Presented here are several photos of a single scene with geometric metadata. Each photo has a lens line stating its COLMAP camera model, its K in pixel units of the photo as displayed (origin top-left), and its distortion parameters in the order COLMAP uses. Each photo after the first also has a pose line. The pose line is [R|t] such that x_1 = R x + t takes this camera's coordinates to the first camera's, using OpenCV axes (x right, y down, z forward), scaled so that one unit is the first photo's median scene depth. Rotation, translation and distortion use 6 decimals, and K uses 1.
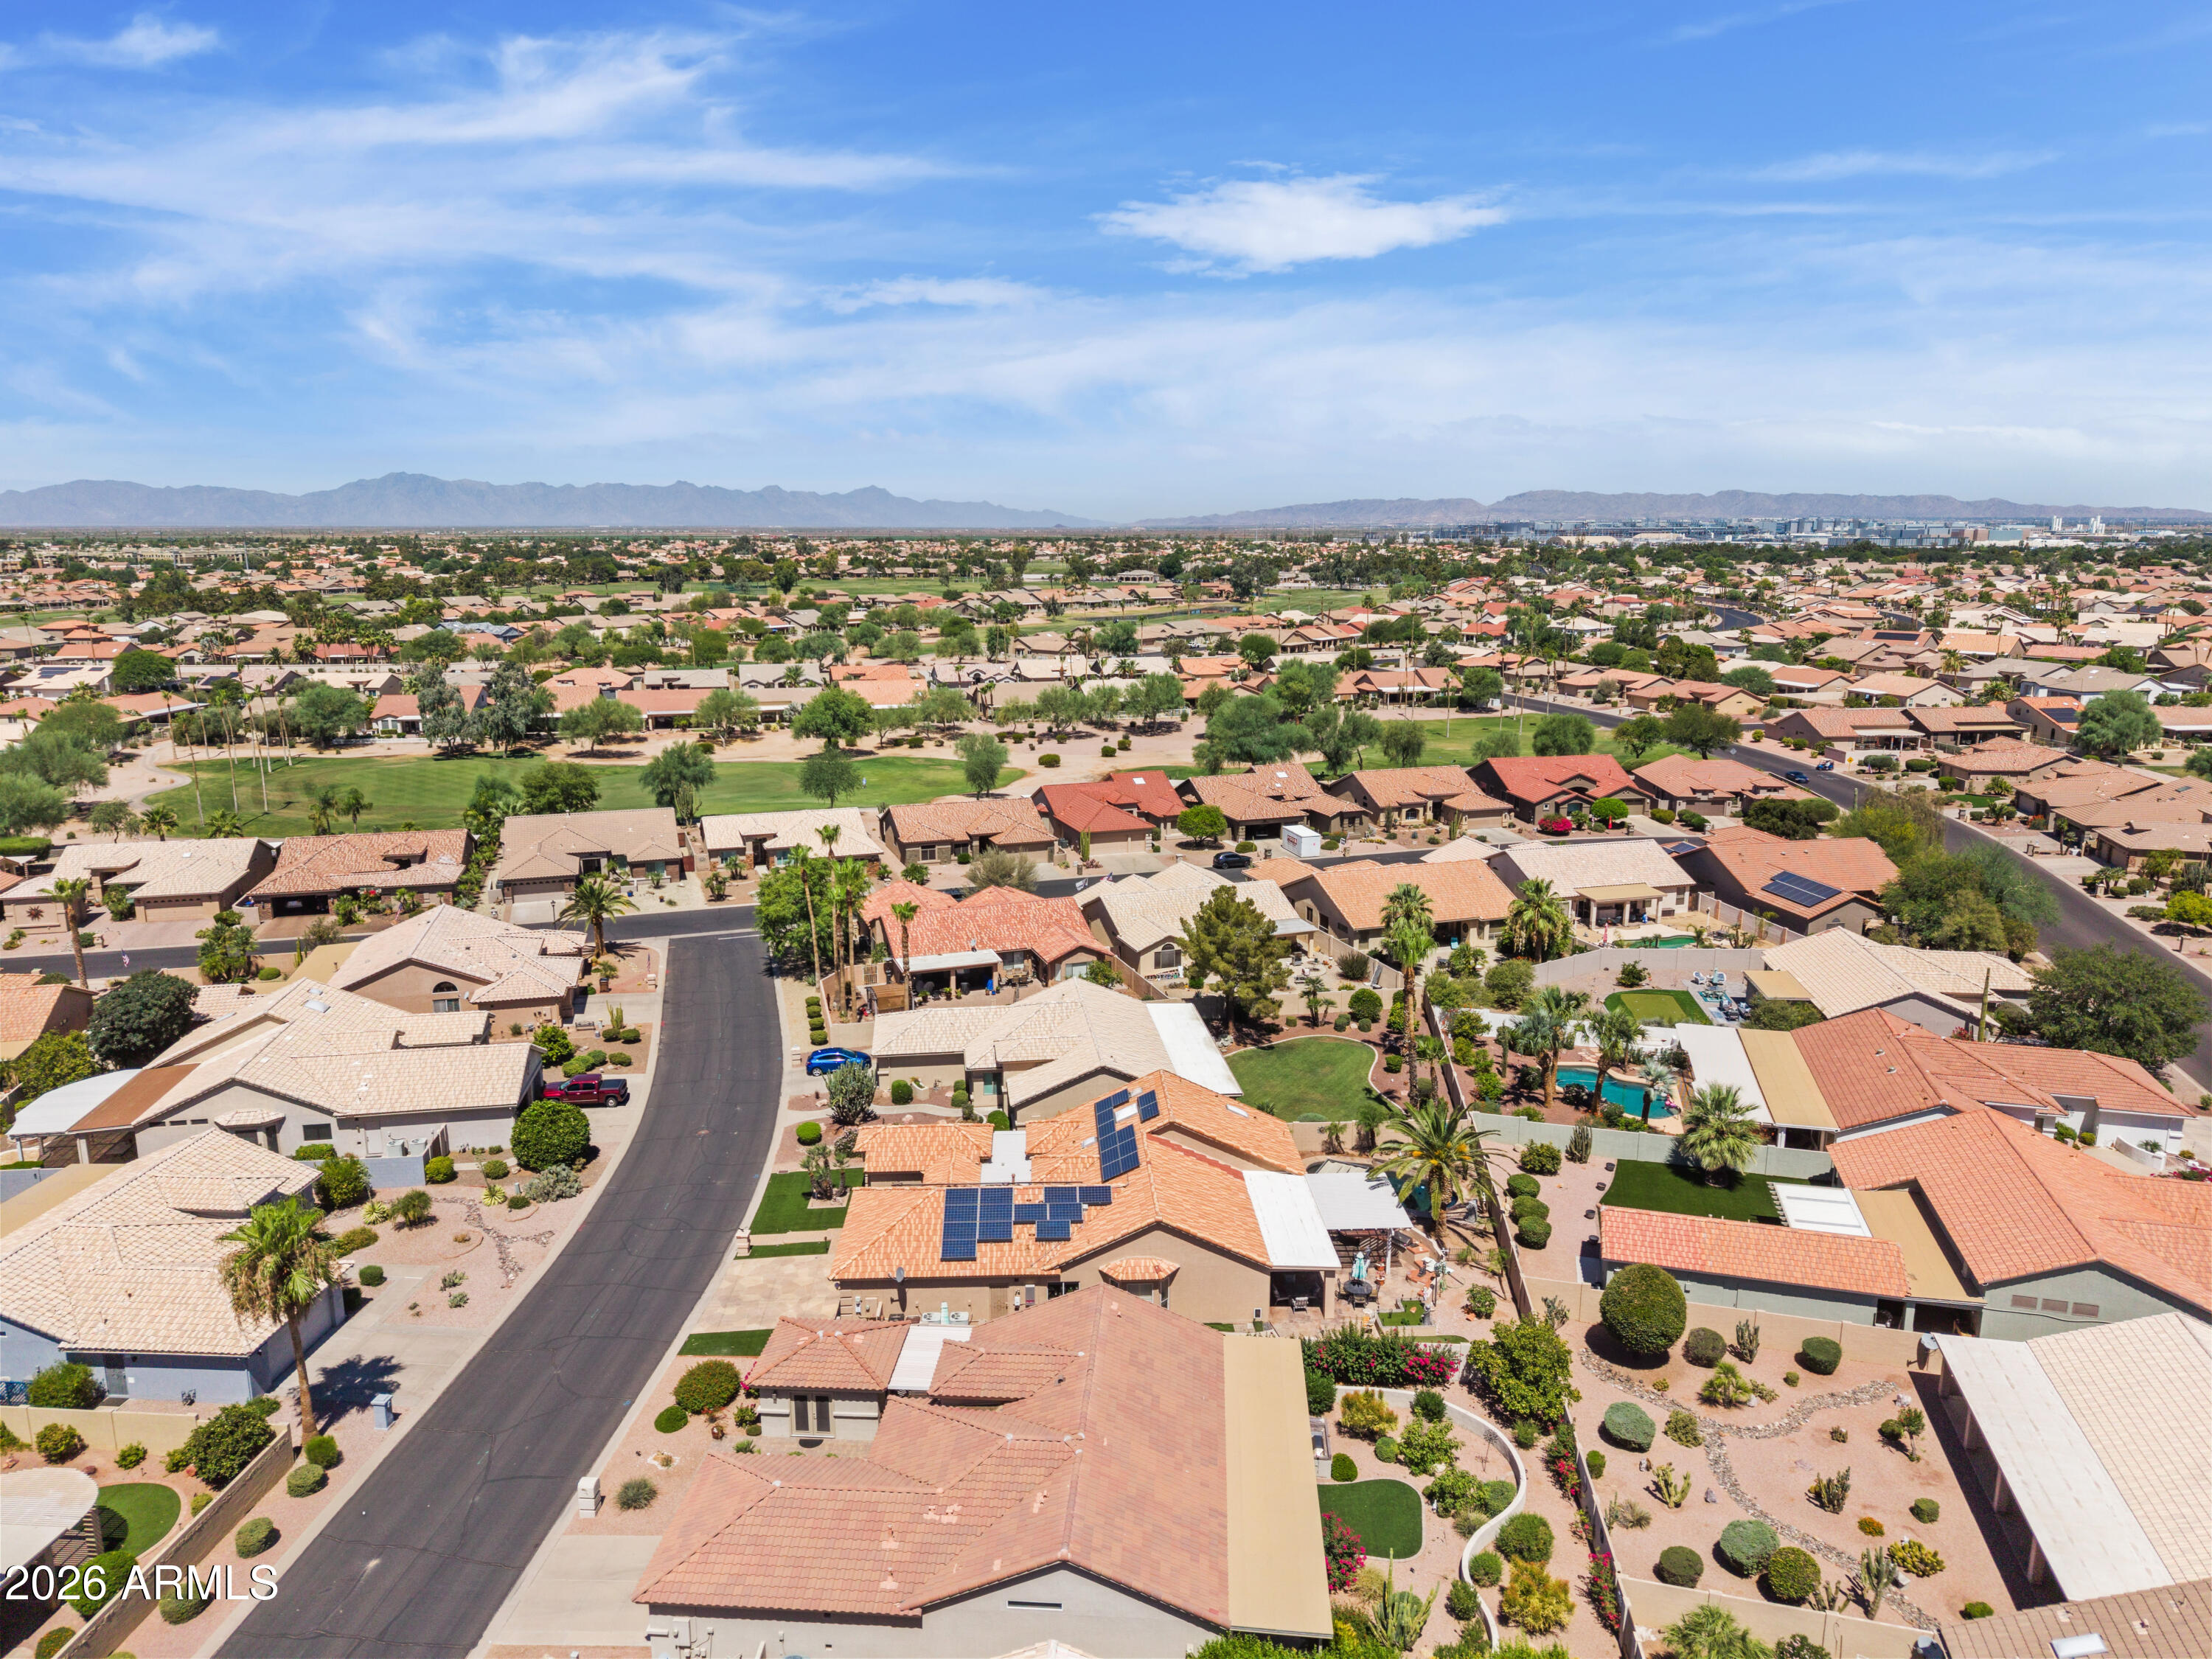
lens RADIAL K [[1481.5, 0, 1097.9], [0, 1481.5, 829.1], [0, 0, 1]] dist [0.051398, -0.019289]
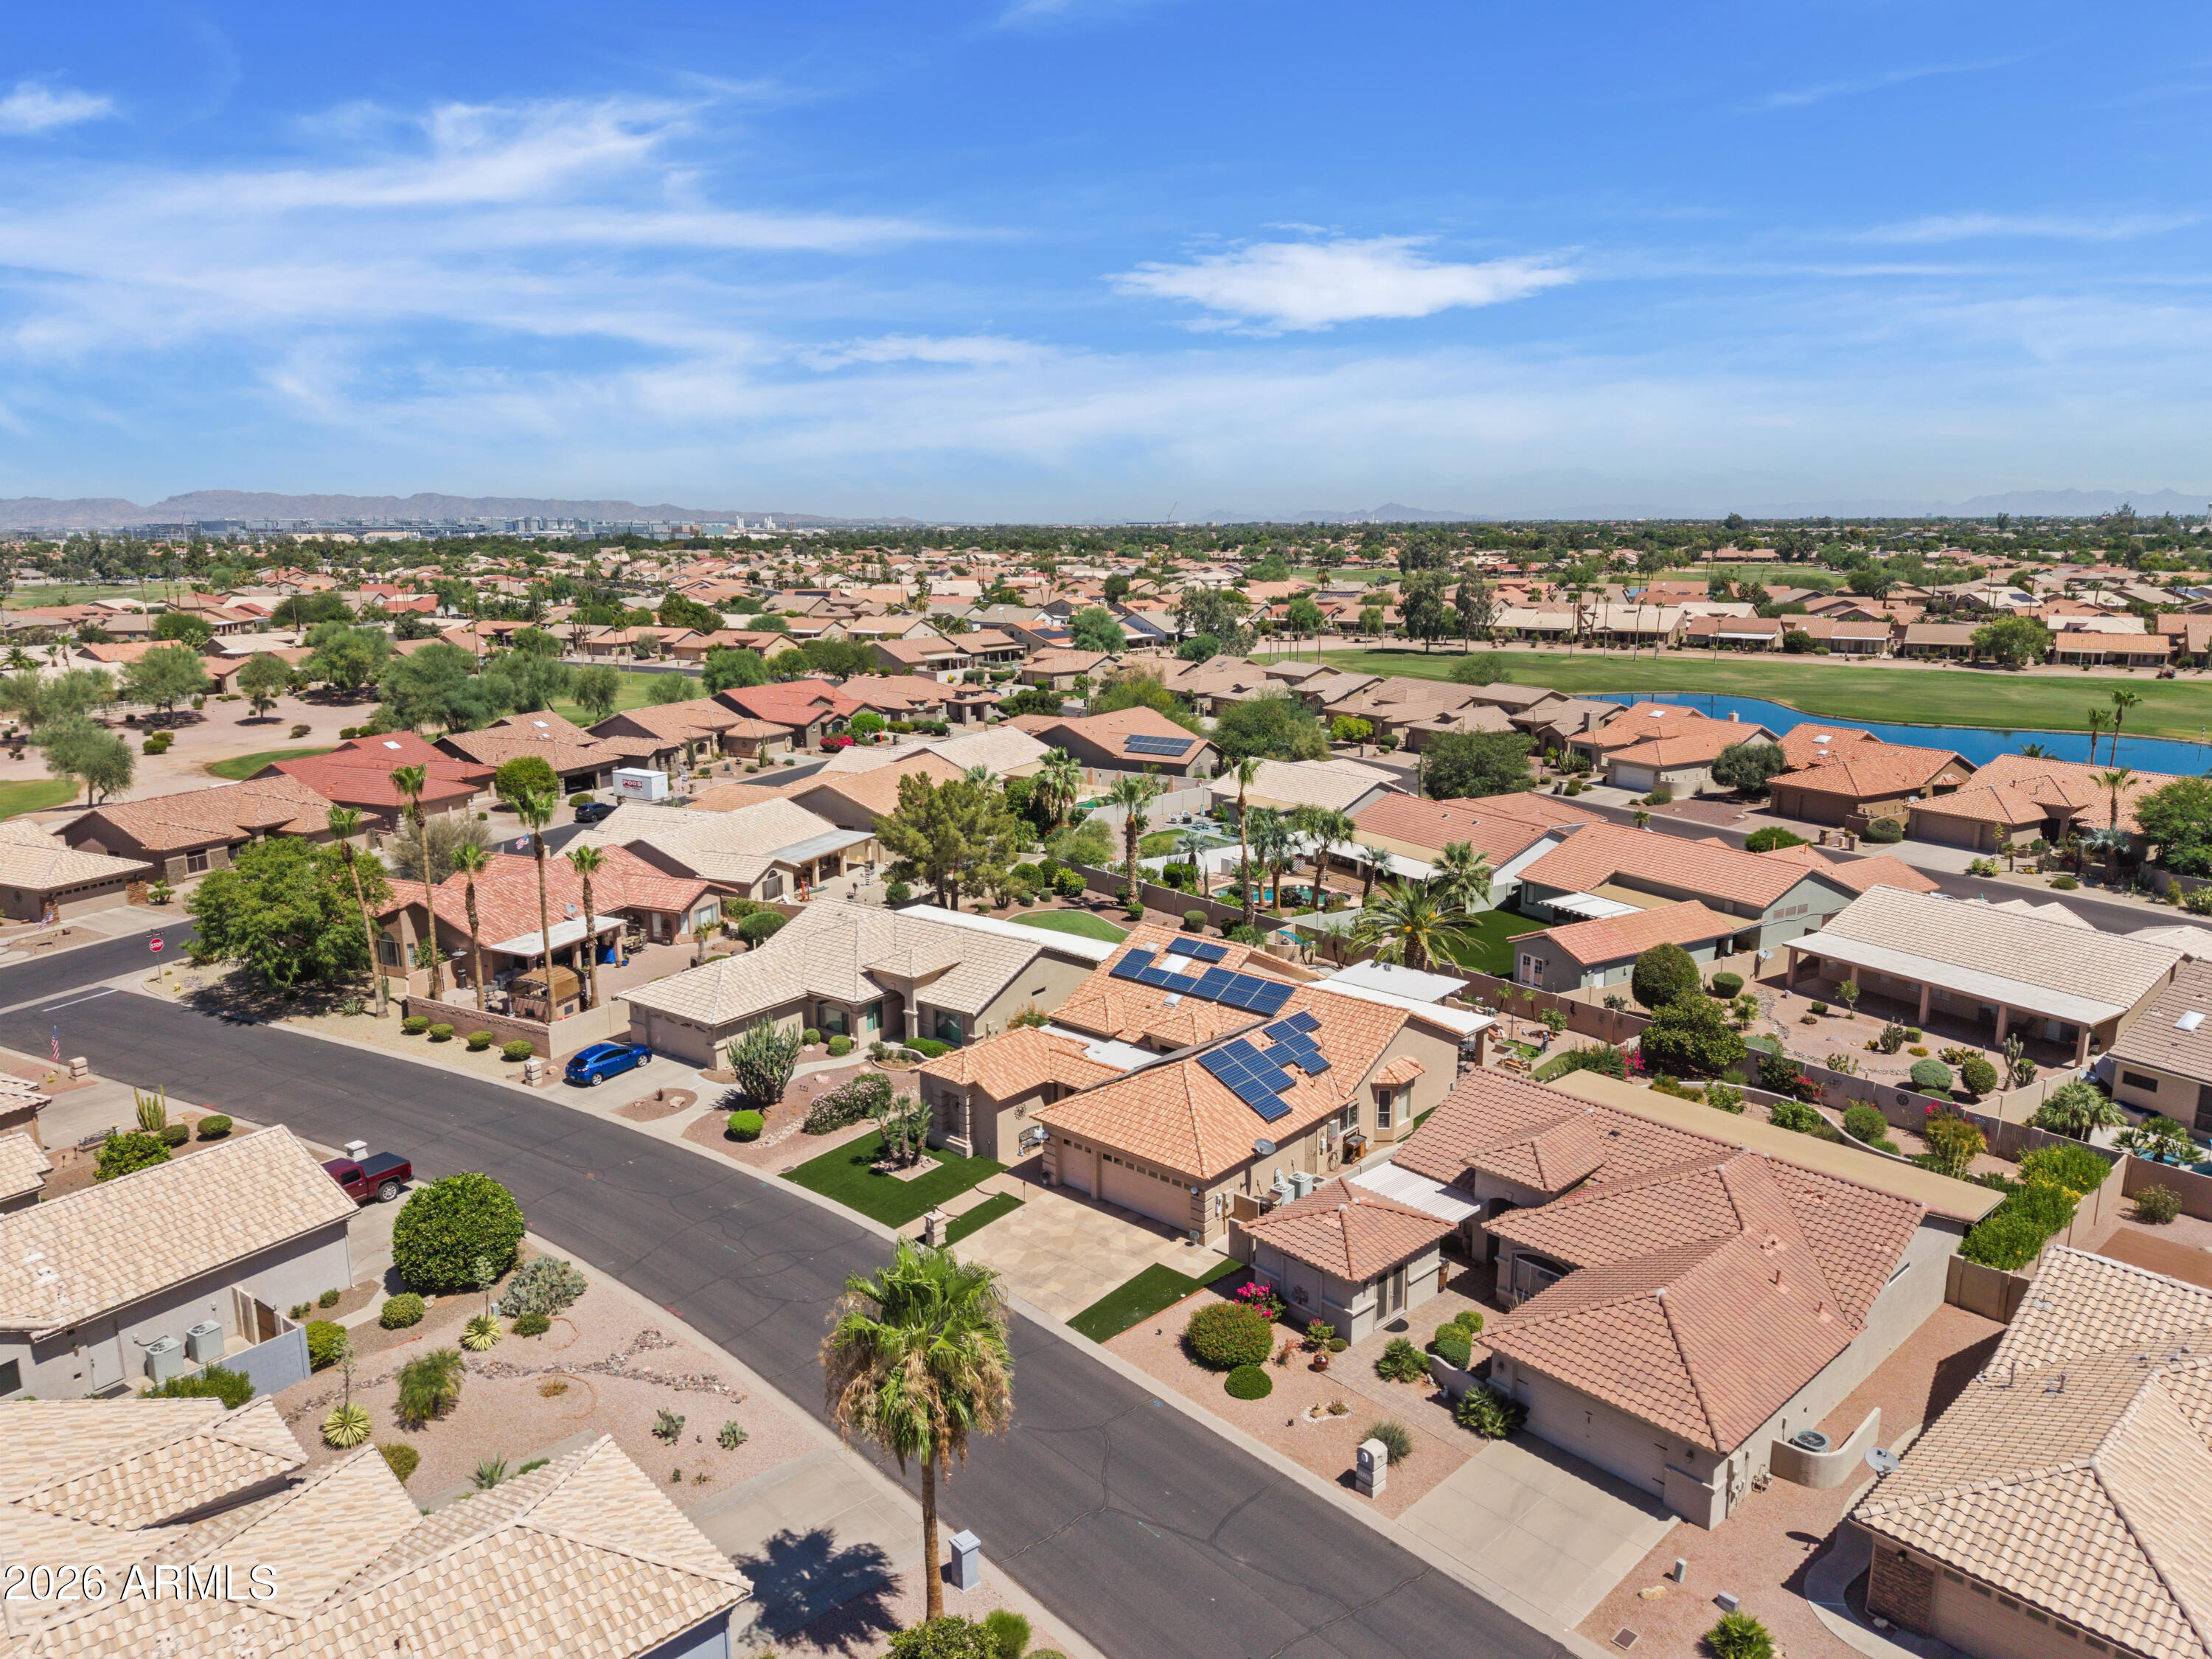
lens RADIAL K [[1481.5, 0, 1106.1], [0, 1481.5, 822.9], [0, 0, 1]] dist [0.051398, -0.019289]
pose [[0.679394, -0.146137, 0.719074, -0.615363], [0.152443, 0.986696, 0.056494, 0.045413], [-0.717763, 0.071237, 0.692633, 0.375998]]
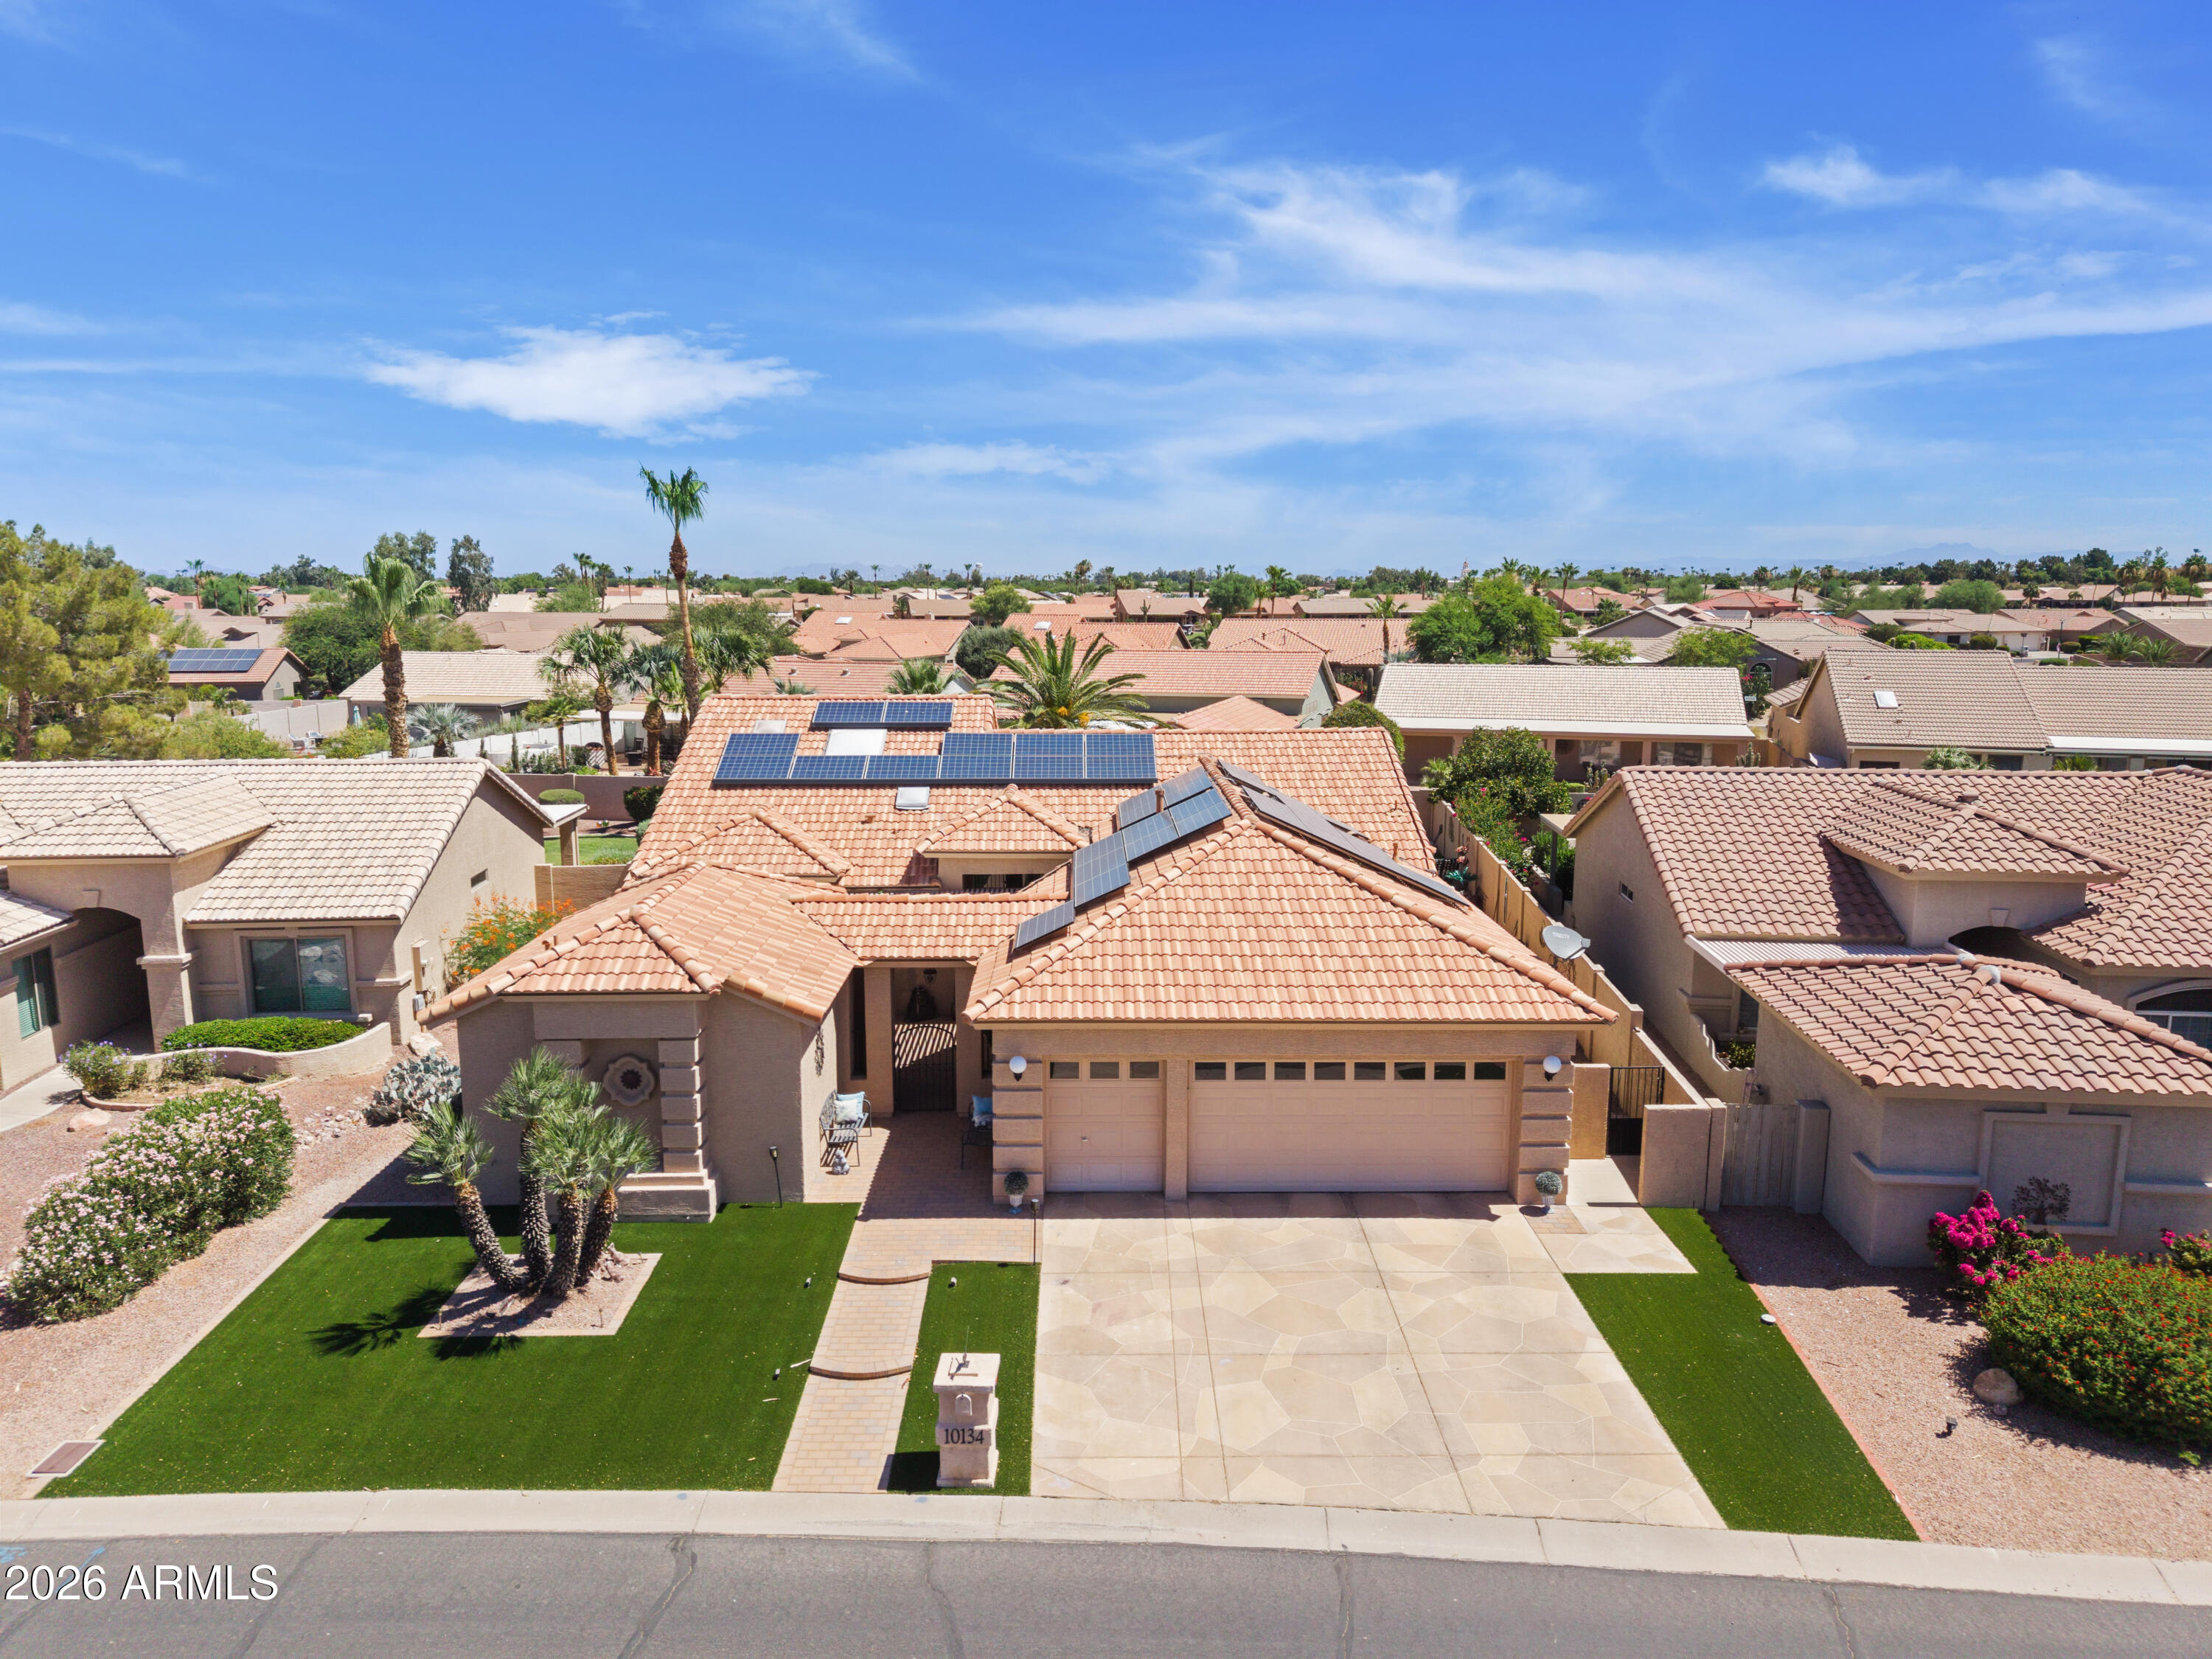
lens RADIAL K [[1481.5, 0, 1100.9], [0, 1481.5, 815.6], [0, 0, 1]] dist [0.051398, -0.019289]
pose [[0.013184, -0.147322, 0.989001, -0.387918], [0.204278, 0.968623, 0.141563, 0.155193], [-0.978824, 0.200165, 0.042865, 0.865901]]
